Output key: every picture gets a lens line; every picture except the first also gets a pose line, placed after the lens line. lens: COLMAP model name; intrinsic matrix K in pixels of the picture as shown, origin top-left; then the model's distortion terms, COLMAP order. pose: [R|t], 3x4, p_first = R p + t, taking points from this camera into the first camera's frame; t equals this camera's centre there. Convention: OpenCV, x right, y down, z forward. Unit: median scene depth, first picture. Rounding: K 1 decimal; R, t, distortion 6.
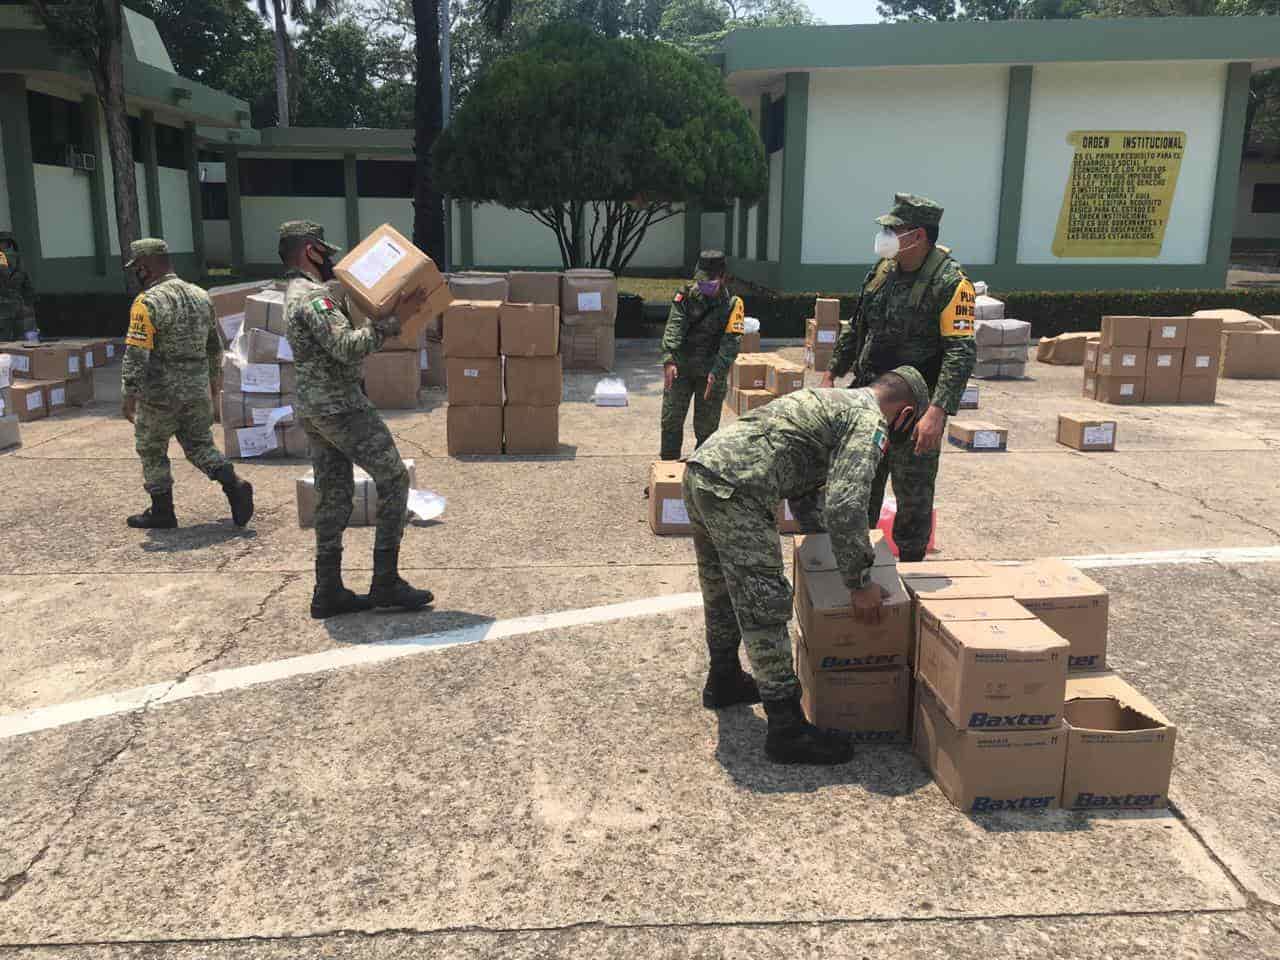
lens RADIAL K [[1103.7, 0, 640.0], [0, 1103.7, 480.0], [0, 0, 1]] dist [0.084296, -0.144444]
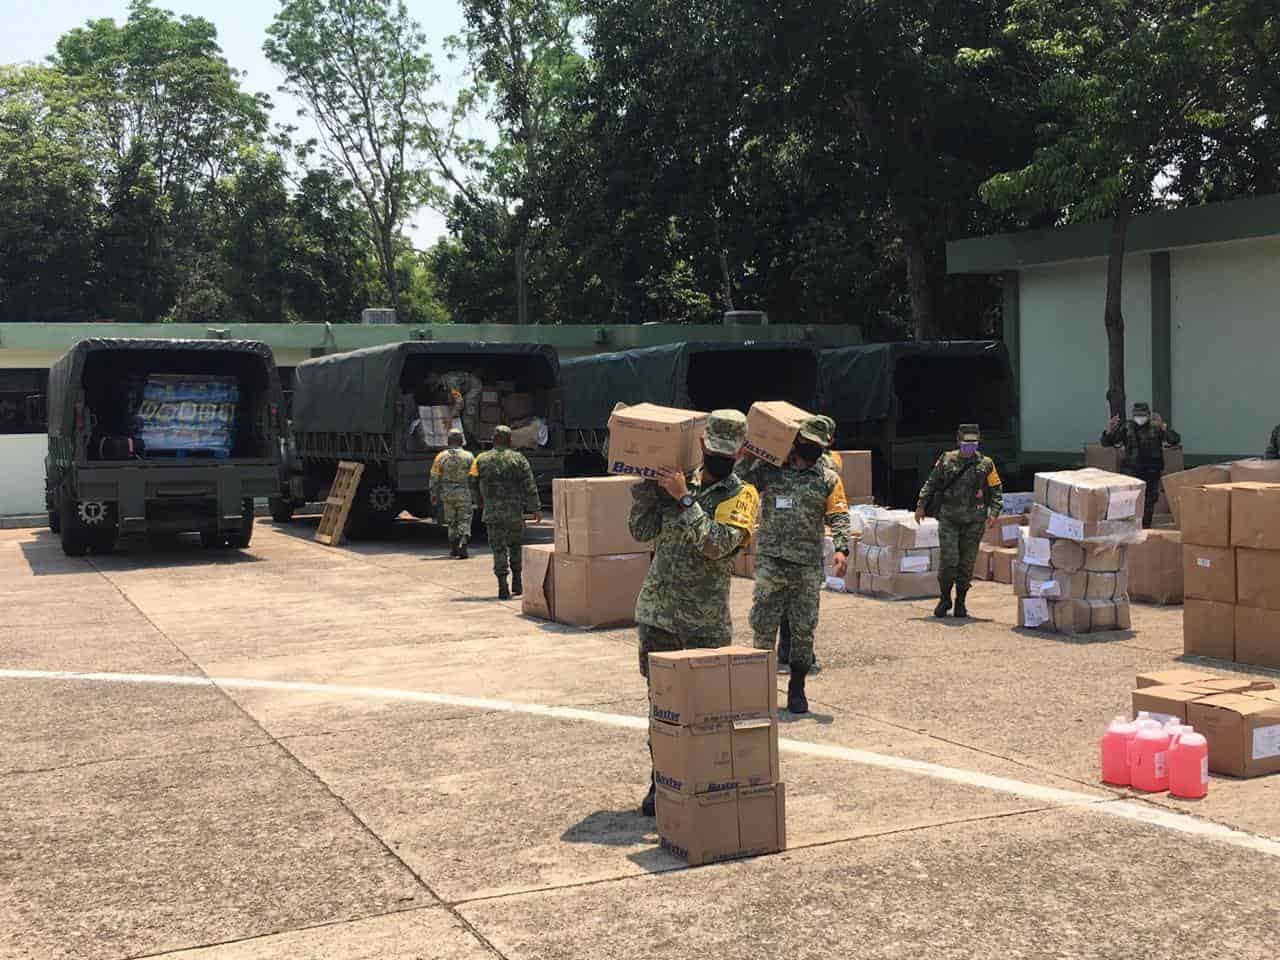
lens RADIAL K [[1547.0, 0, 710.9], [0, 1547.0, 593.8], [0, 0, 1]] dist [0.025453, 0.005239]
pose [[0.374212, 0.091984, -0.922770, 0.874380], [-0.172726, 0.984569, 0.028098, -0.040669], [0.911115, 0.148872, 0.384326, 0.176949]]
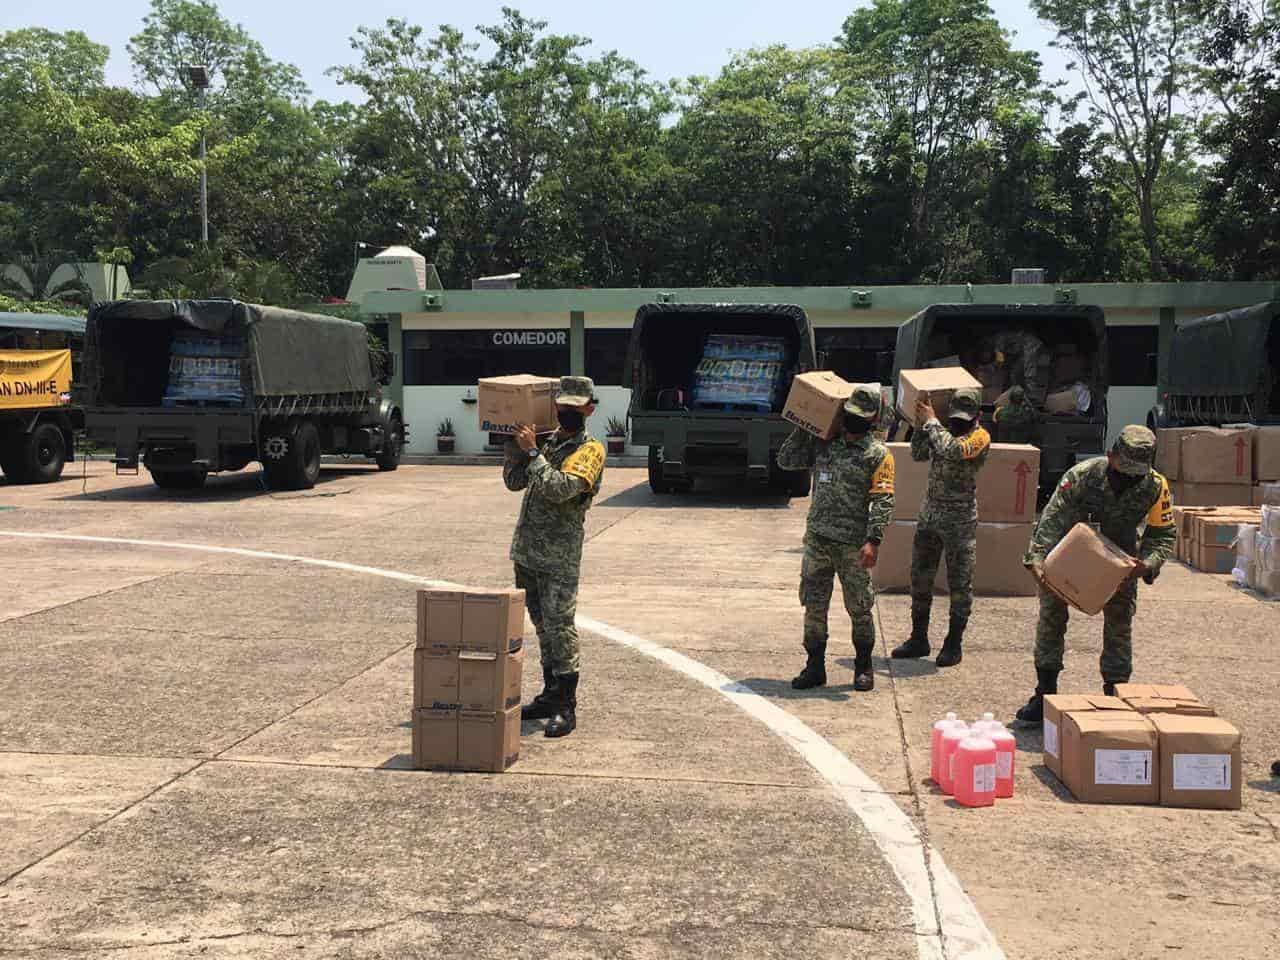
lens RADIAL K [[1638.1, 0, 641.0], [0, 1638.1, 536.1], [0, 0, 1]] dist [0.040837, -0.008980]
pose [[-0.241189, 0.079732, -0.967197, 1.013315], [-0.212813, 0.968017, 0.132868, -0.155025], [0.946857, 0.237879, -0.216507, 0.751536]]
